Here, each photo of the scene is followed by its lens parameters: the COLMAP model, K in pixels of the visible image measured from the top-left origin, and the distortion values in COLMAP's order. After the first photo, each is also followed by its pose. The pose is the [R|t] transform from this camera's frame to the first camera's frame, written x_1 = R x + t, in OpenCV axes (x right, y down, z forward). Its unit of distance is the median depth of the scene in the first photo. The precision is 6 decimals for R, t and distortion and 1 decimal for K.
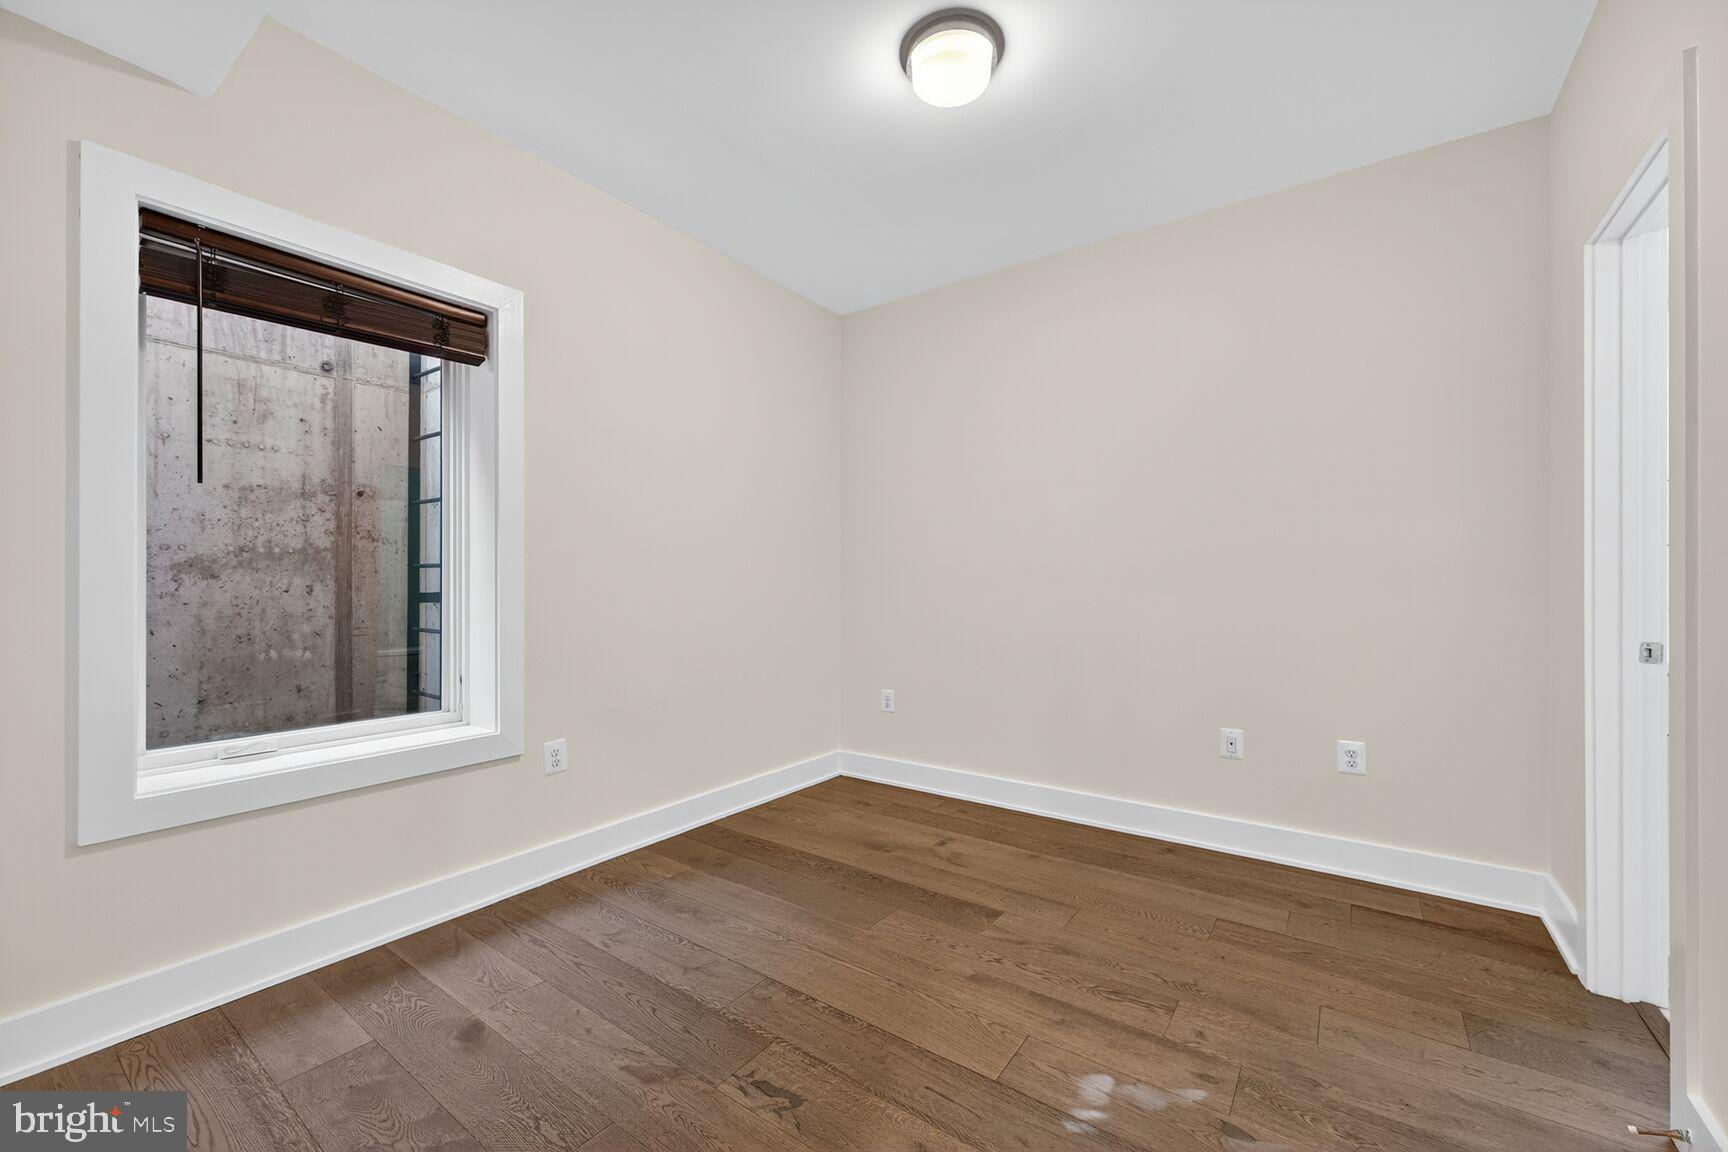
lens RADIAL K [[686.5, 0, 865.2], [0, 686.5, 578.3], [0, 0, 1]] dist [0.000738, 0.000026]
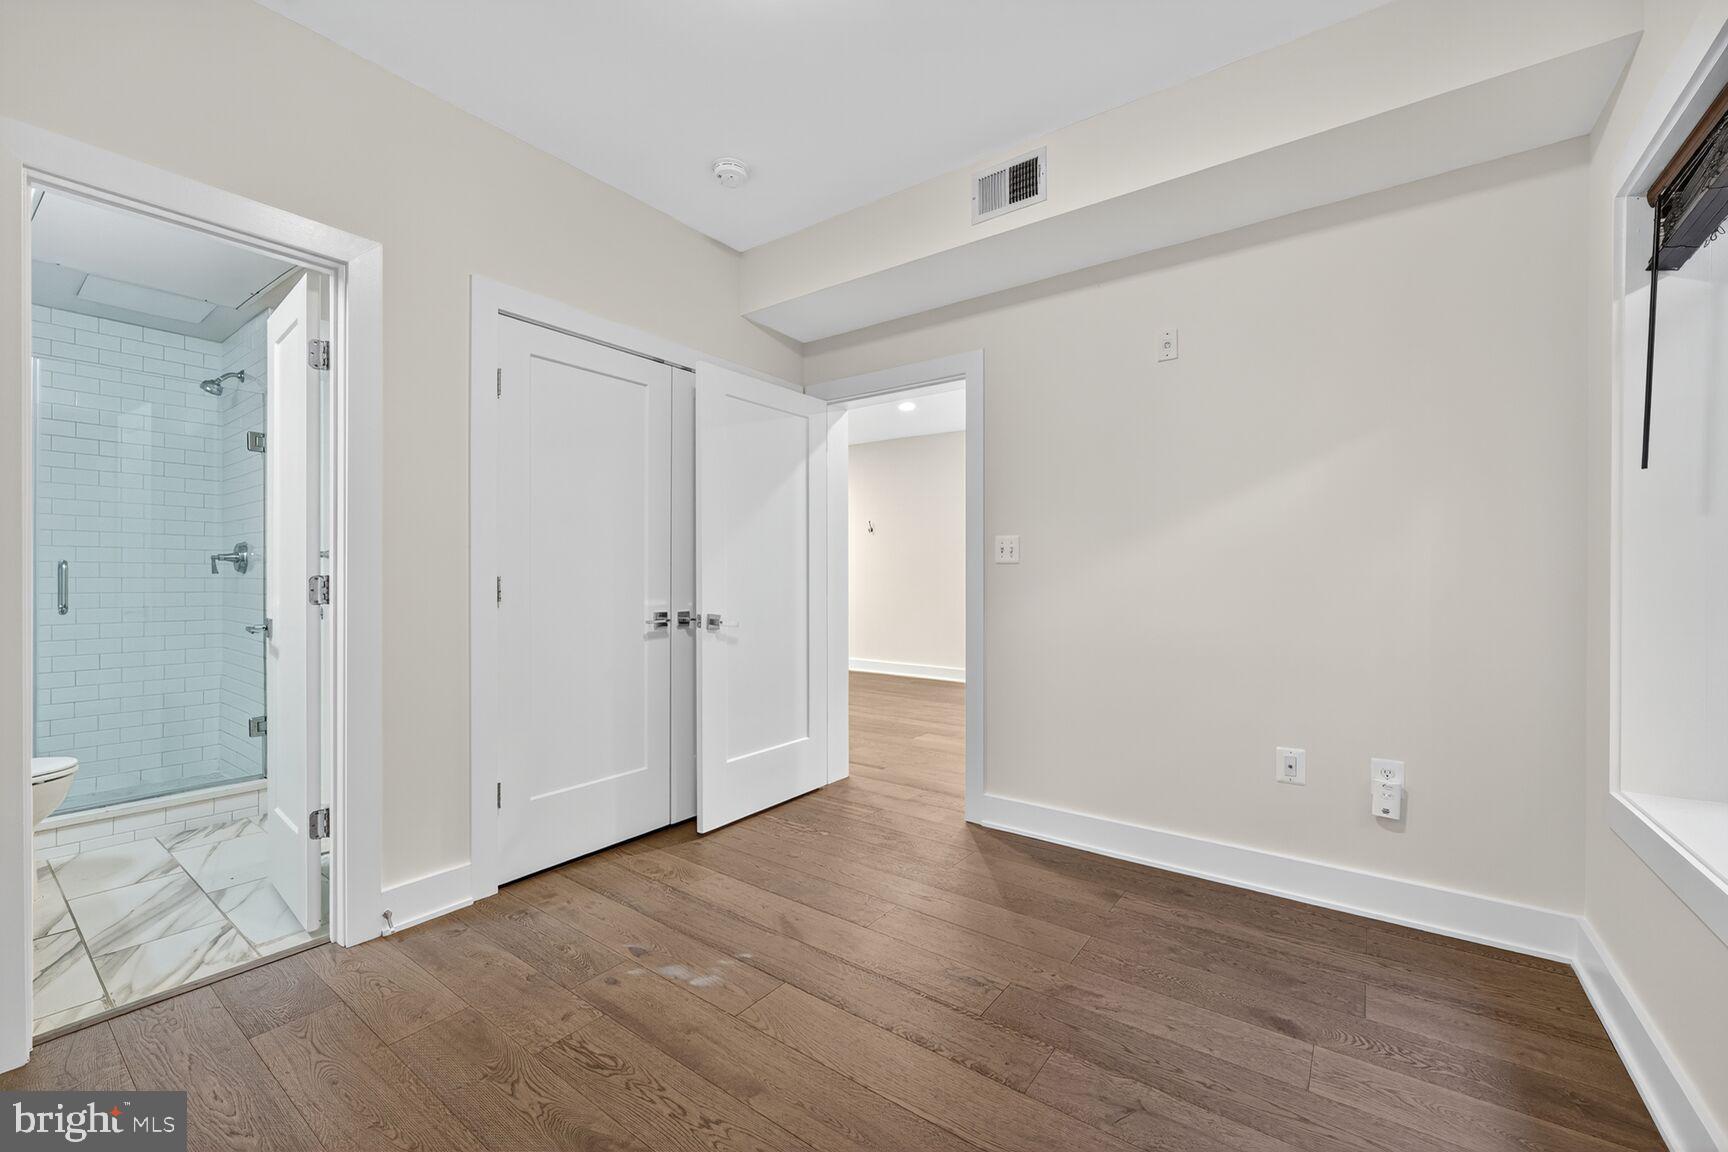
lens RADIAL K [[686.5, 0, 866.9], [0, 686.5, 582.2], [0, 0, 1]] dist [0.000738, 0.000026]
pose [[-0.999951, -0.004624, 0.008743, 0.033381], [-0.004621, 0.999989, 0.000350, 0.013632], [-0.008745, 0.000309, -0.999962, 2.015426]]
